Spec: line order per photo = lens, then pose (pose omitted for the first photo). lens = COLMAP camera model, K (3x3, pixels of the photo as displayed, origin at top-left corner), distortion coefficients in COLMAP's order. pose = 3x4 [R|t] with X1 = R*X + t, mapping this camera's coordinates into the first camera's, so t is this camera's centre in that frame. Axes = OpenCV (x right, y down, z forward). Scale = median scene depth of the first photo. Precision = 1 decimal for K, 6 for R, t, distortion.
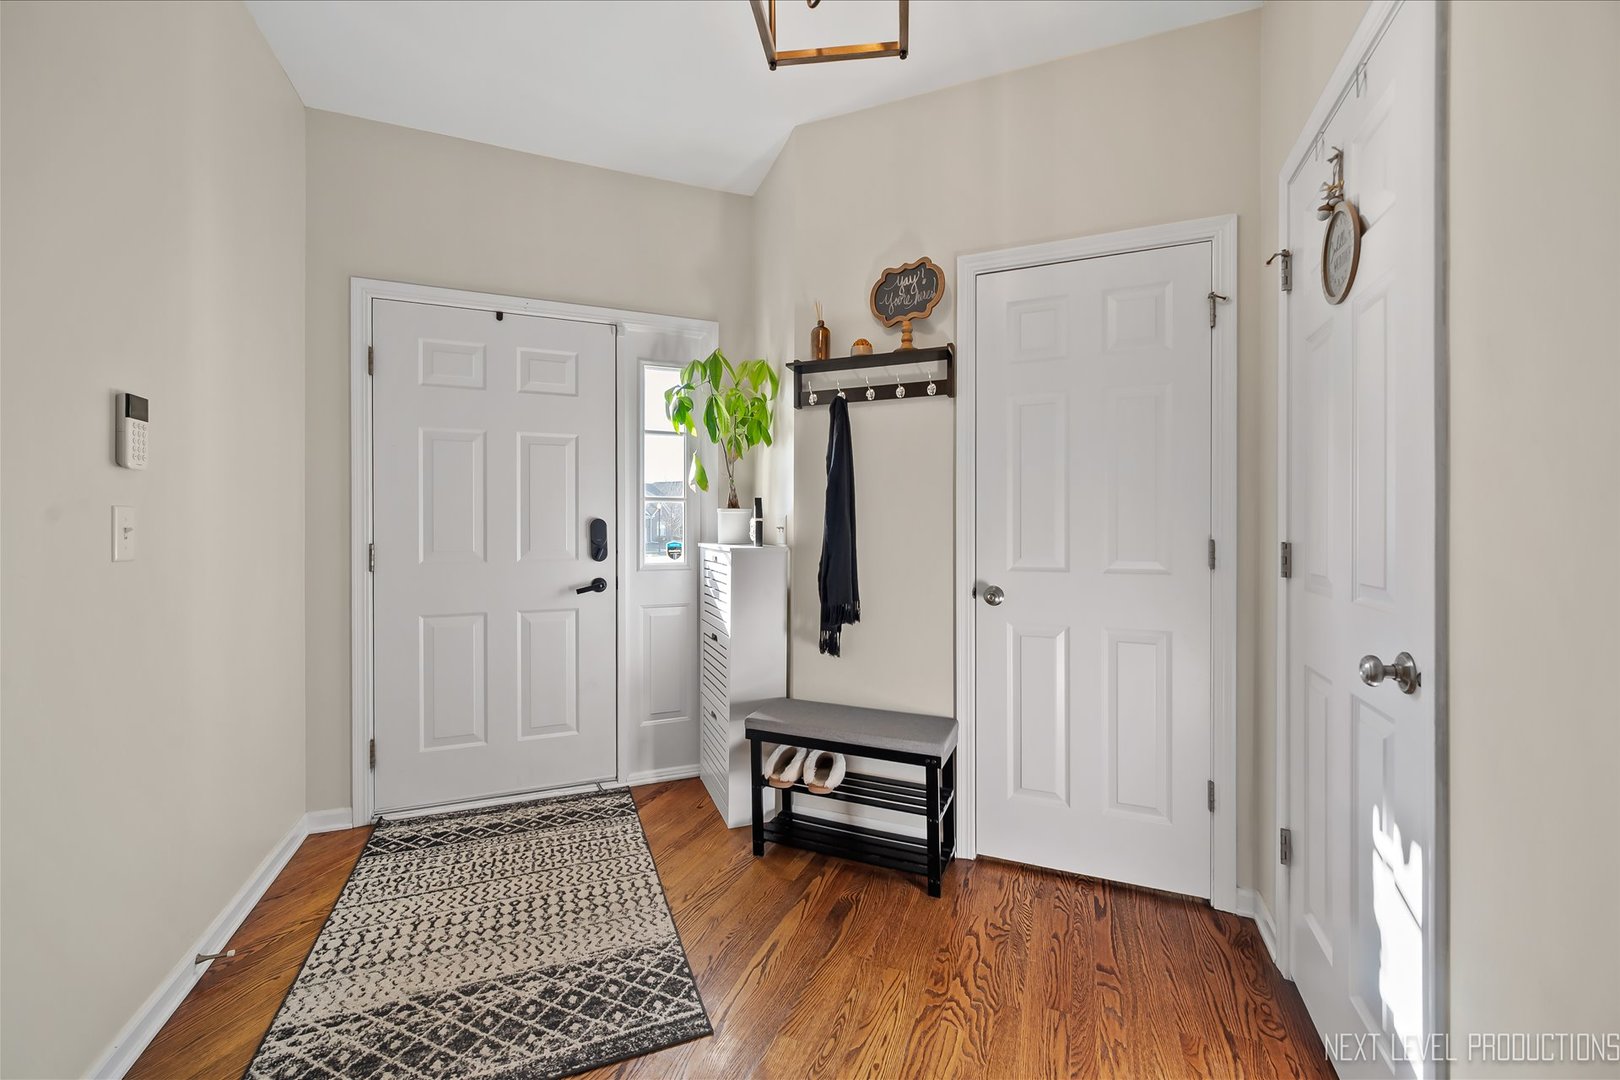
lens RADIAL K [[648.2, 0, 809.2], [0, 648.2, 529.5], [0, 0, 1]] dist [-0.000200, -0.000116]
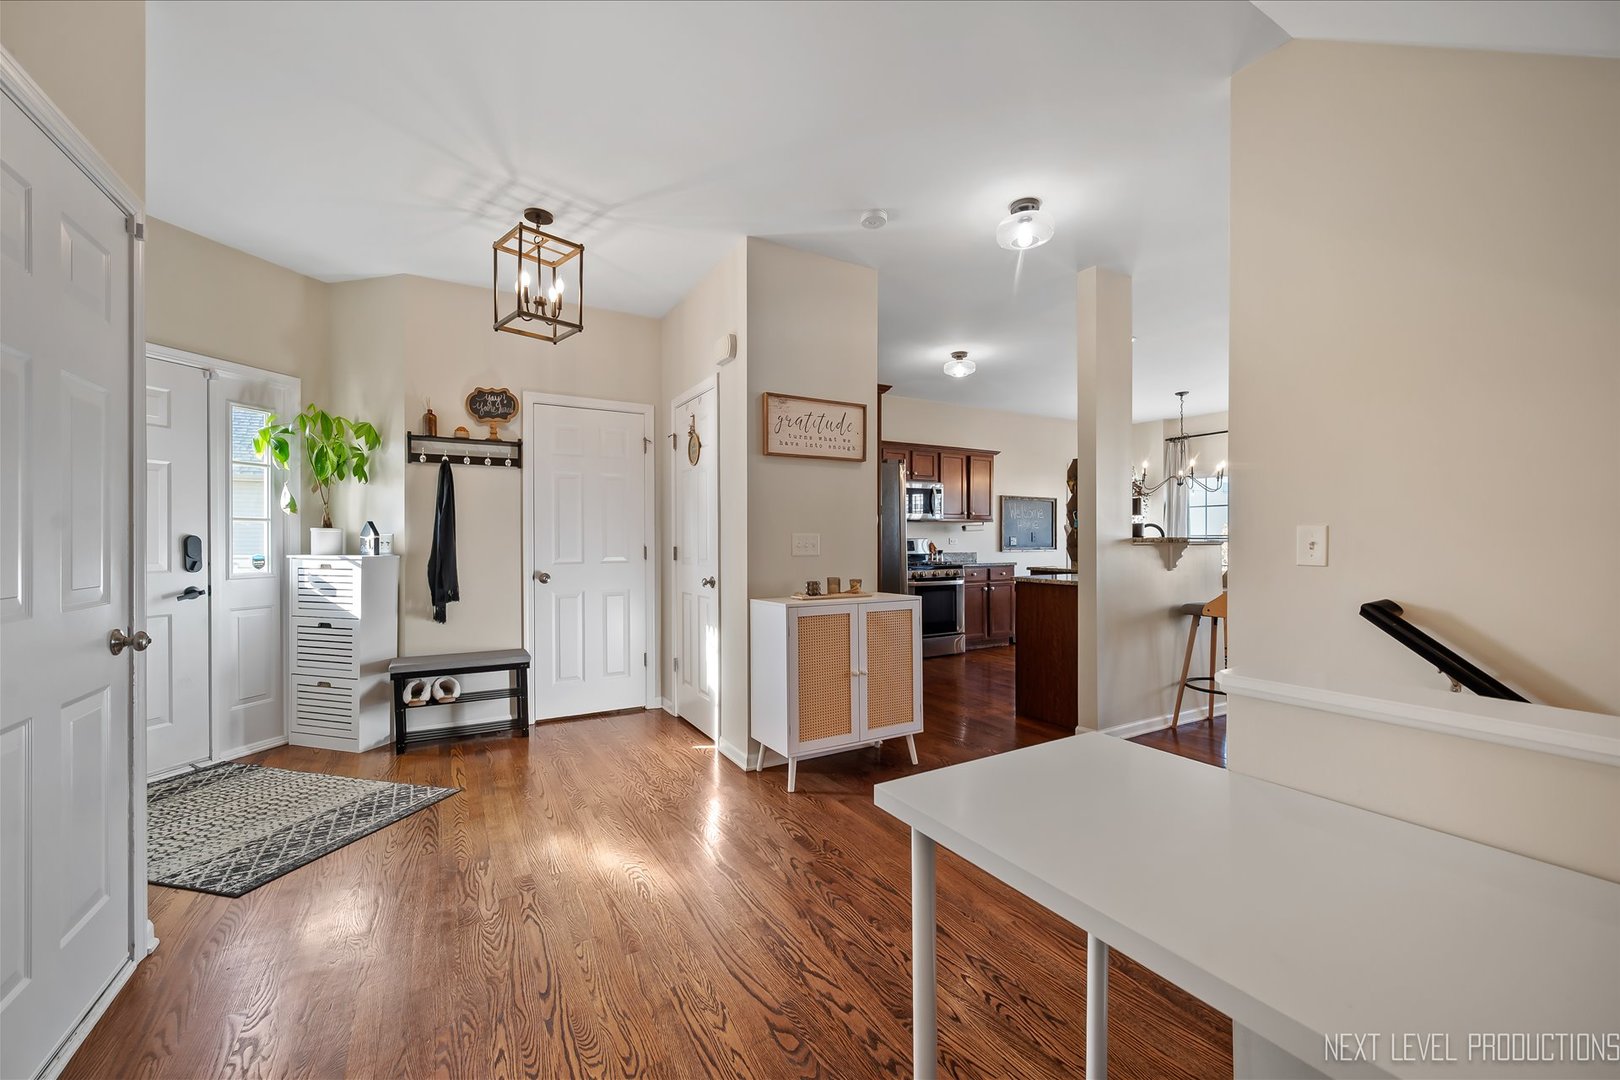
lens RADIAL K [[640.7, 0, 810.0], [0, 640.7, 540.0], [0, 0, 1]] dist [-0.001269, -0.000127]
pose [[0.607242, -0.002036, 0.794514, -0.684520], [0.008121, 0.999960, -0.003645, 0.005704], [-0.794475, 0.008666, 0.607235, -0.692360]]
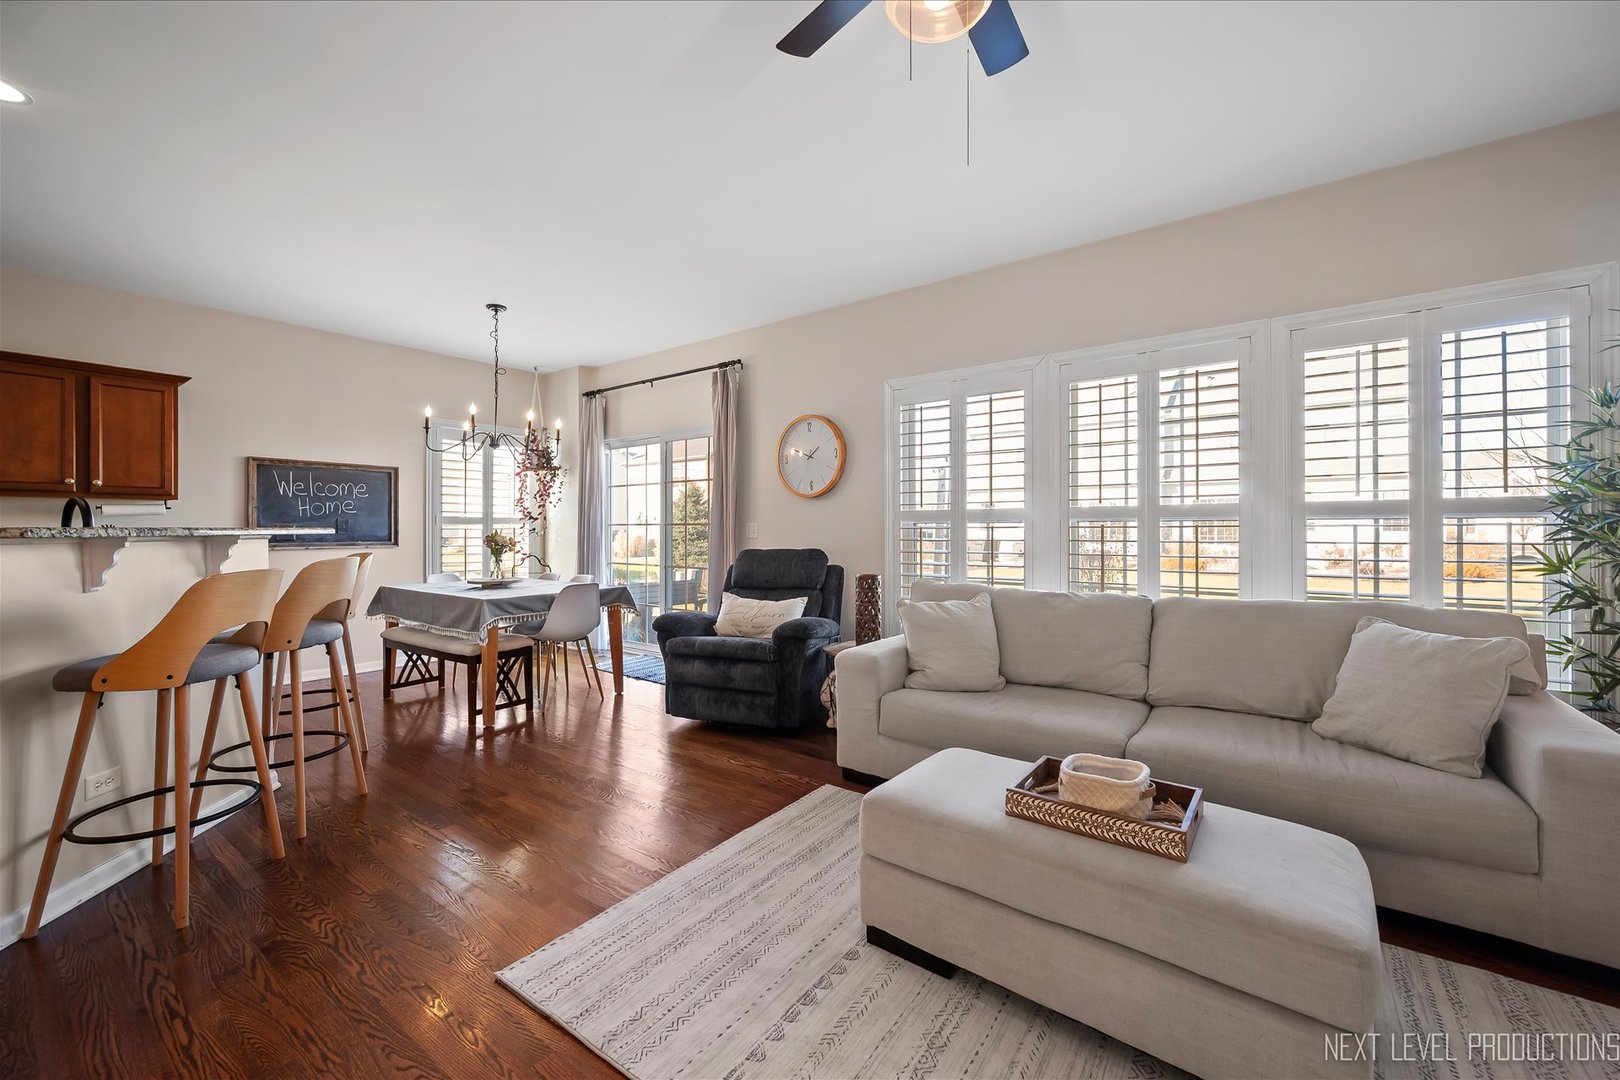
lens RADIAL K [[652.9, 0, 812.7], [0, 652.9, 522.4], [0, 0, 1]] dist [-0.000999, -0.000162]
pose [[0.239661, 0.008130, 0.970823, 0.978959], [0.013291, 0.999844, -0.011654, 0.025347], [-0.970766, 0.015696, 0.239515, -1.692473]]
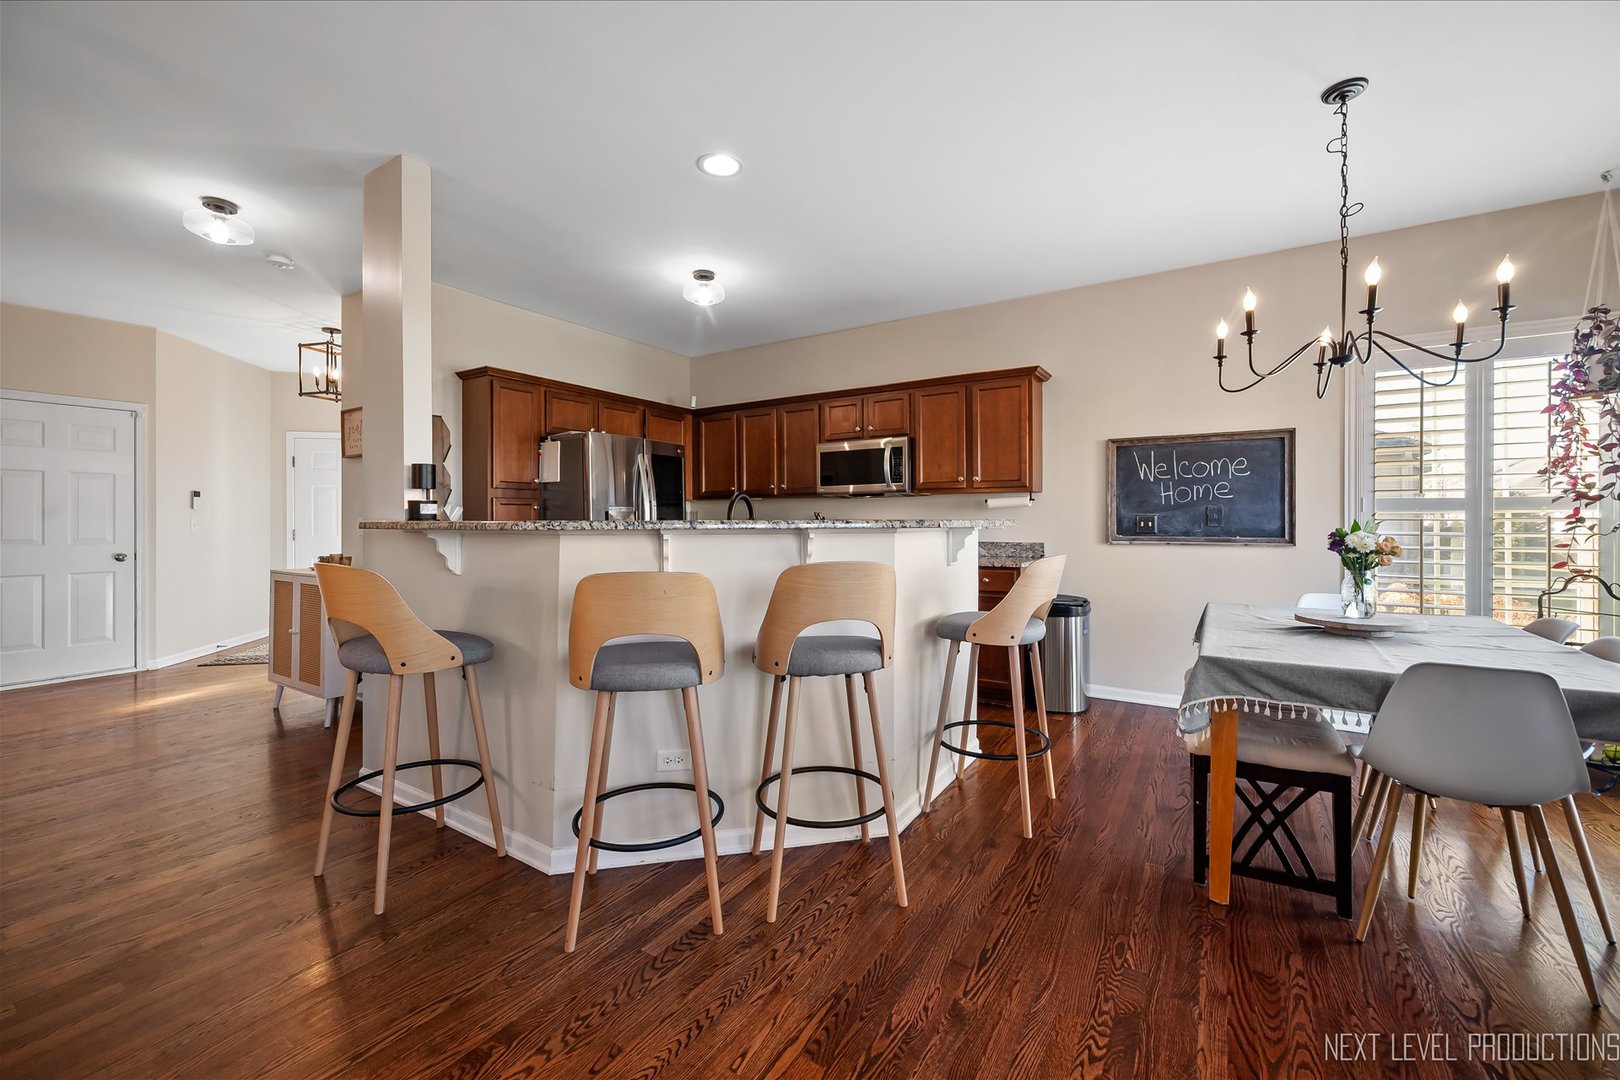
lens RADIAL K [[652.9, 0, 812.7], [0, 652.9, 522.4], [0, 0, 1]] dist [-0.000999, -0.000162]
pose [[0.987198, -0.002417, -0.159483, 2.027432], [0.001036, 0.999961, -0.008739, 0.020312], [0.159498, 0.008462, 0.987162, -1.422715]]
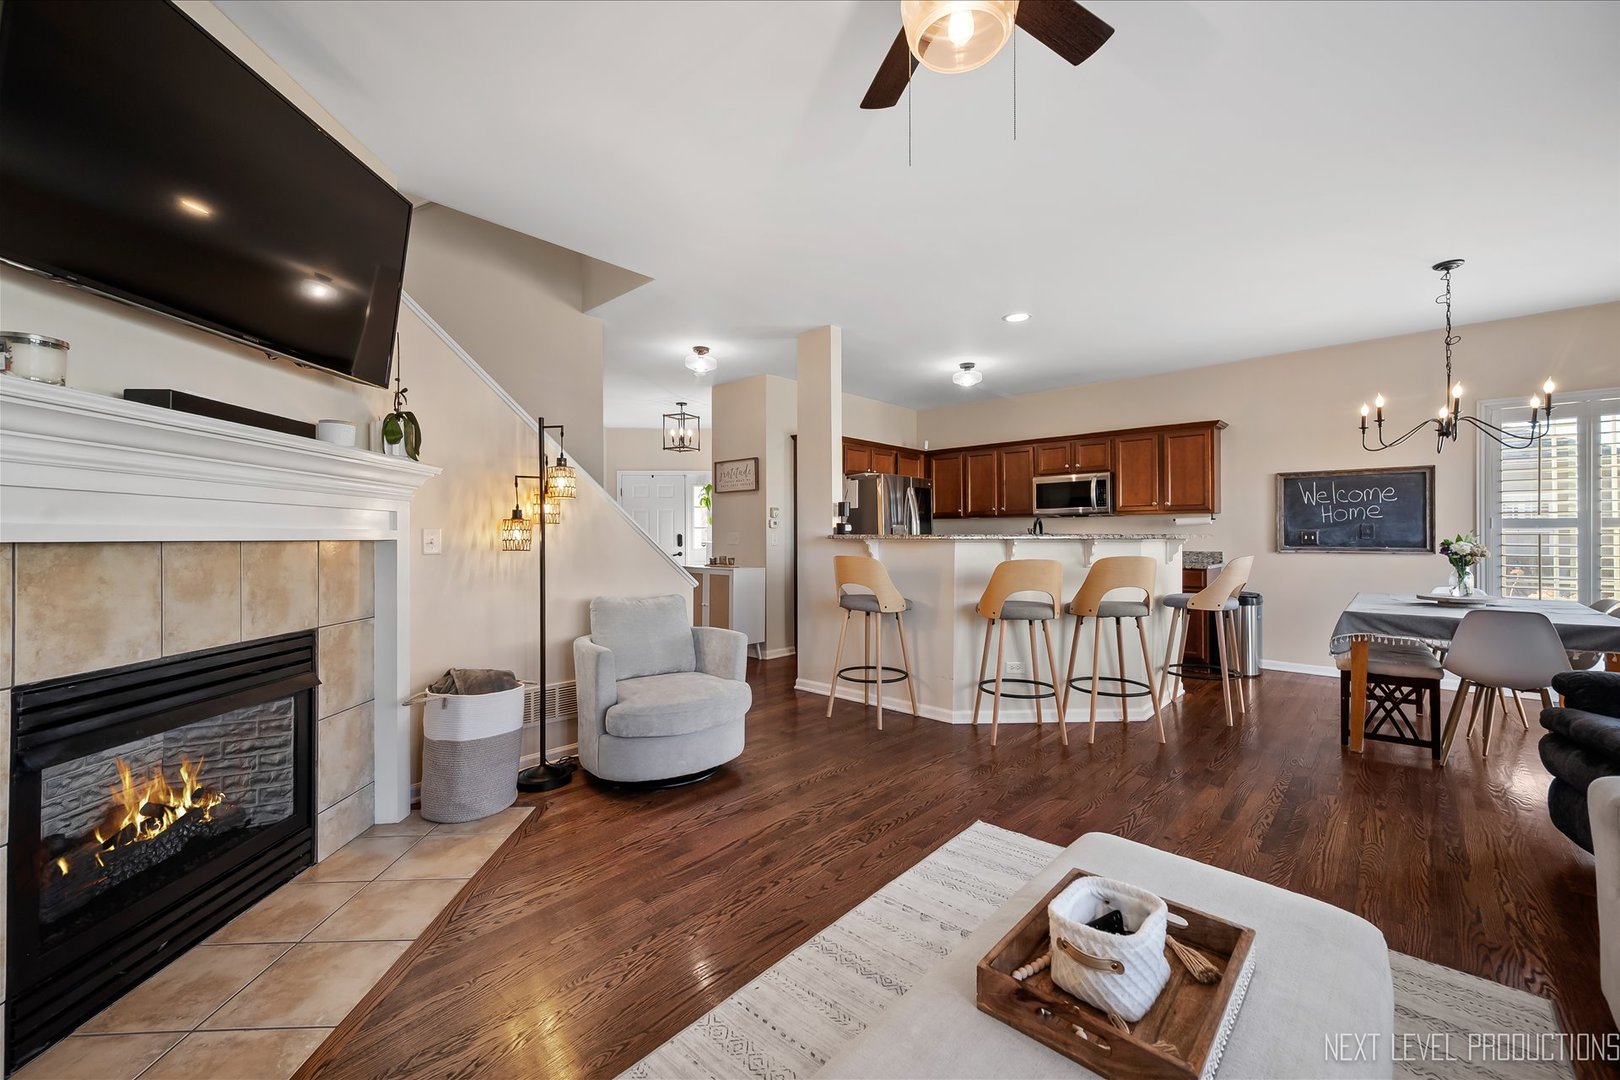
lens RADIAL K [[654.8, 0, 807.7], [0, 654.8, 534.0], [0, 0, 1]] dist [-0.000235, -0.000024]
pose [[0.942404, -0.002911, -0.334465, 1.721381], [-0.001396, 0.999919, -0.012637, 0.030326], [0.334475, 0.012376, 0.942323, -2.365776]]
